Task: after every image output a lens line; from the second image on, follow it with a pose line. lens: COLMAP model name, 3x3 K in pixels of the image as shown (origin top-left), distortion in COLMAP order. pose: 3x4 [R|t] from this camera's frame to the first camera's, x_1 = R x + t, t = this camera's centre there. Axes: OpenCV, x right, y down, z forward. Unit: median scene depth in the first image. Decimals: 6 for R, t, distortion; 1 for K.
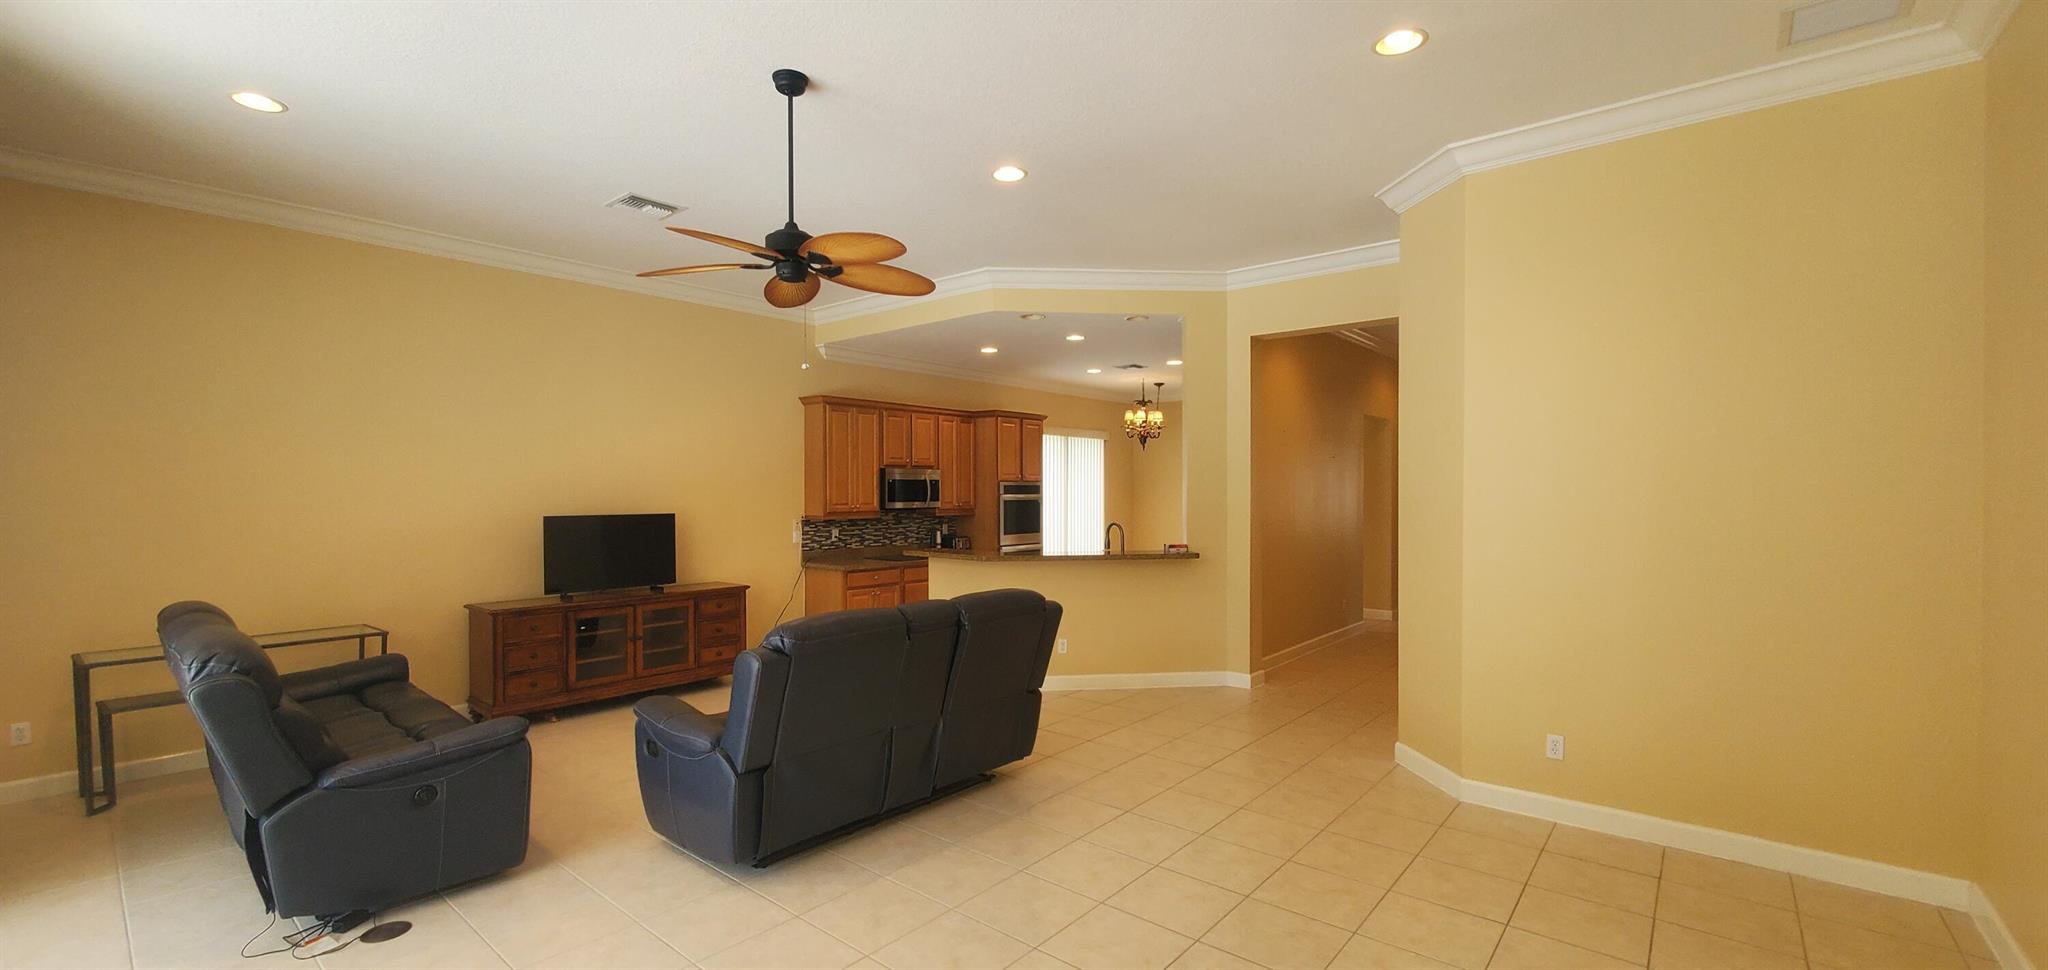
lens RADIAL K [[814.8, 0, 1022.3], [0, 814.8, 494.0], [0, 0, 1]] dist [-0.000015, -0.000395]
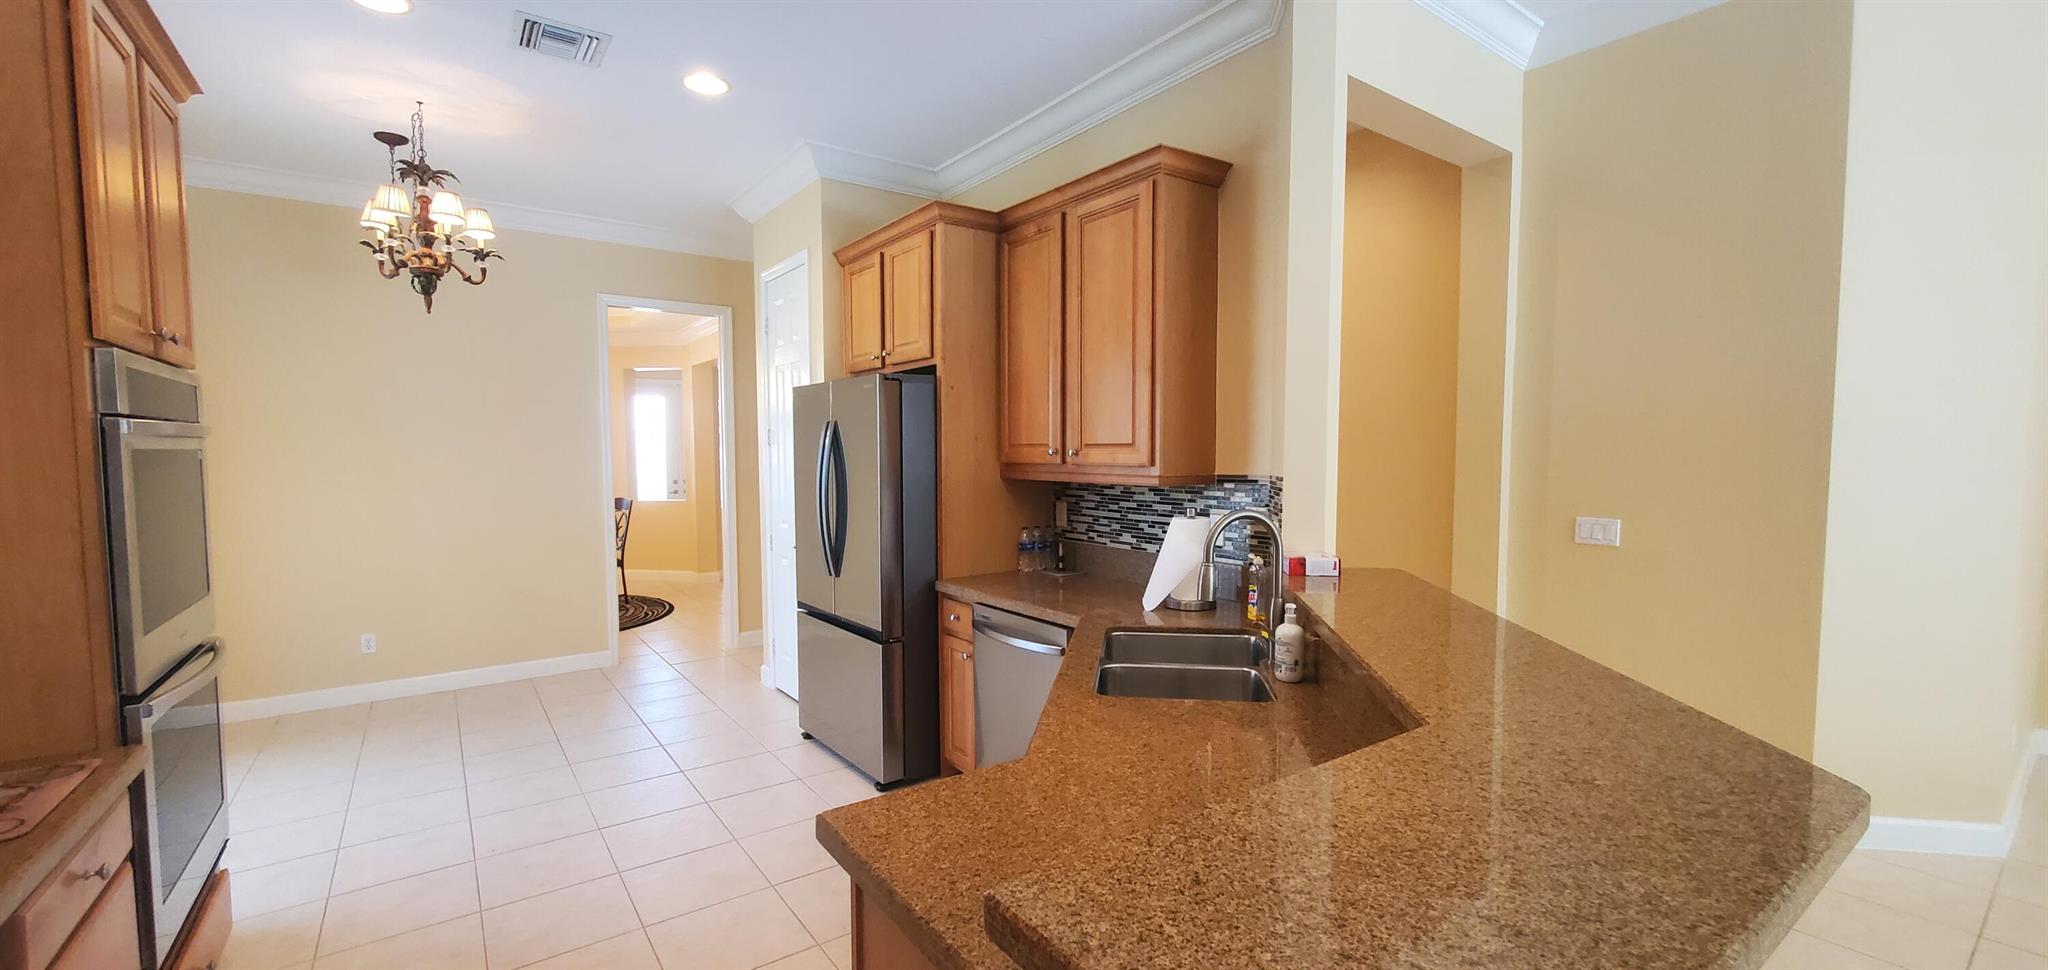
lens RADIAL K [[814.8, 0, 1022.3], [0, 814.8, 494.0], [0, 0, 1]] dist [-0.000015, -0.000395]
pose [[0.243286, -0.060232, 0.968083, -0.200521], [0.009618, 0.998171, 0.059687, 0.008601], [-0.969907, -0.005210, 0.243420, 1.041309]]
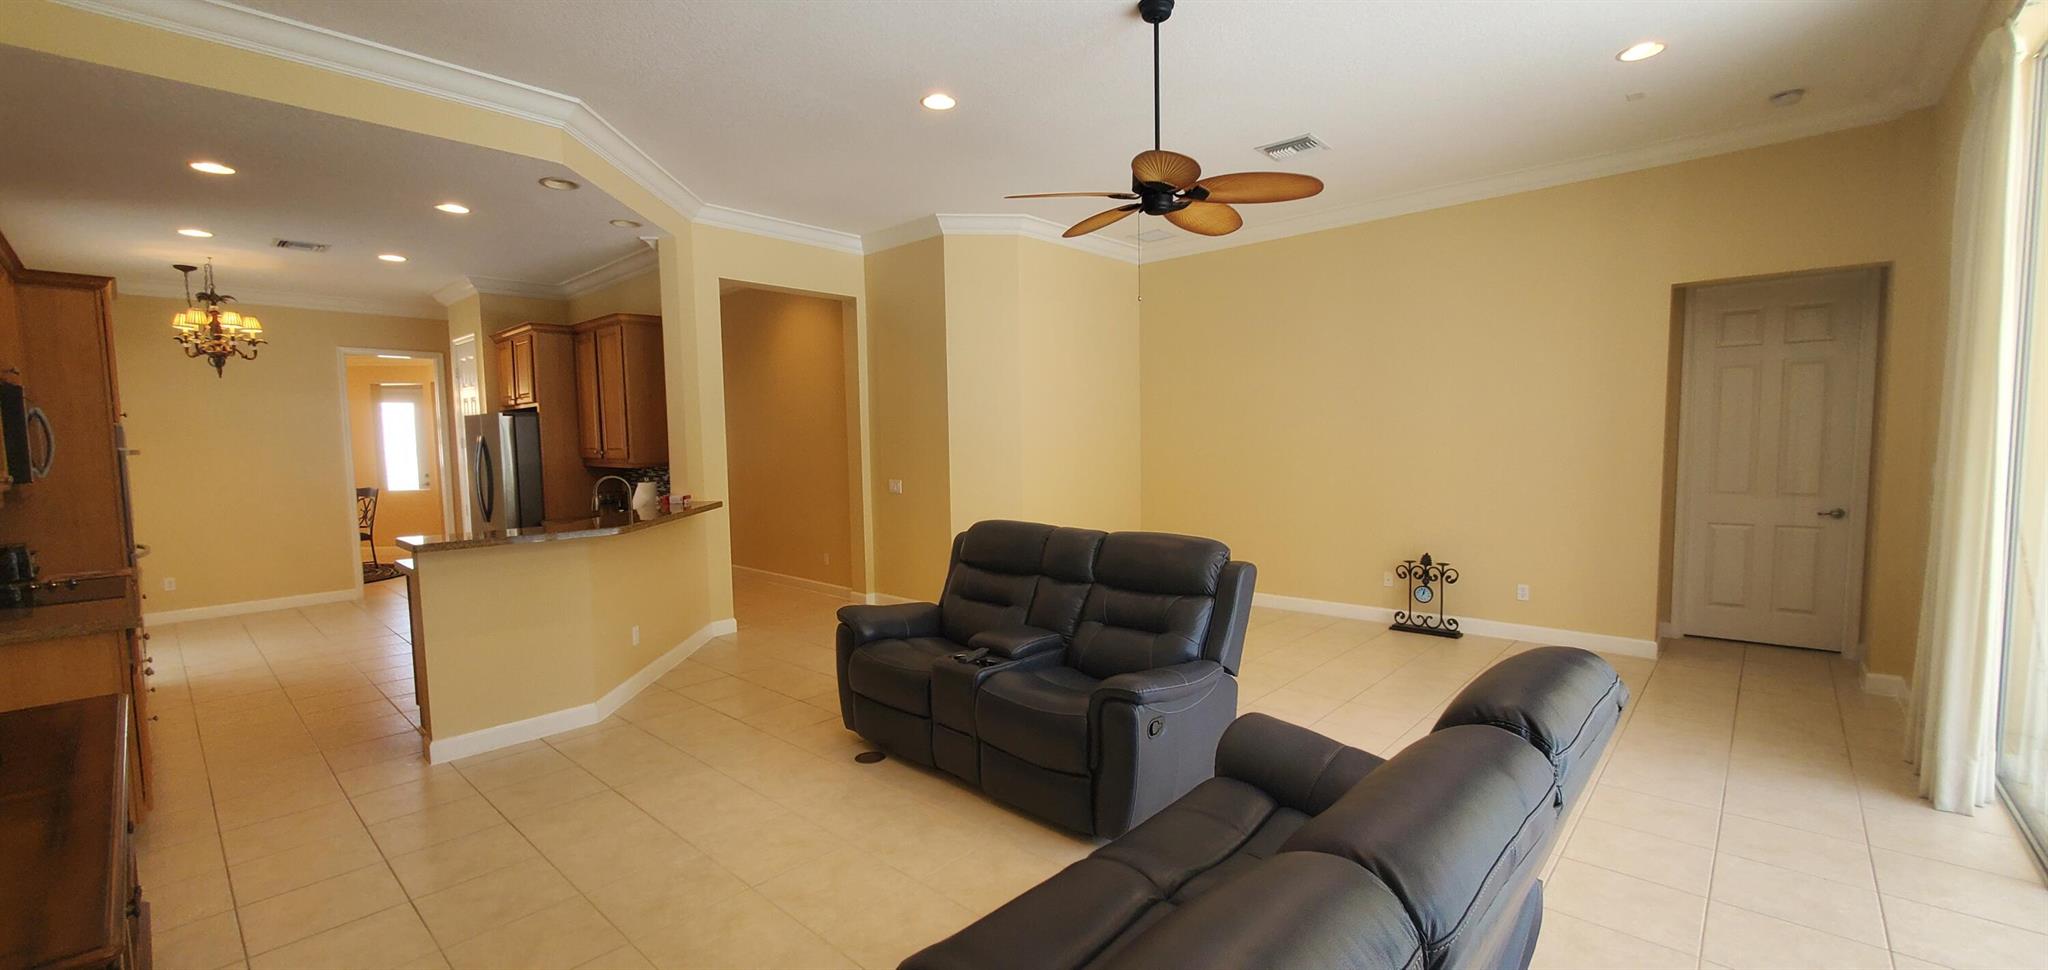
lens RADIAL K [[814.8, 0, 1022.3], [0, 814.8, 494.0], [0, 0, 1]] dist [-0.000015, -0.000395]
pose [[0.047802, -0.079941, 0.995653, -0.671506], [0.020843, 0.996655, 0.079021, -0.004265], [-0.998639, 0.016975, 0.049309, 0.583580]]
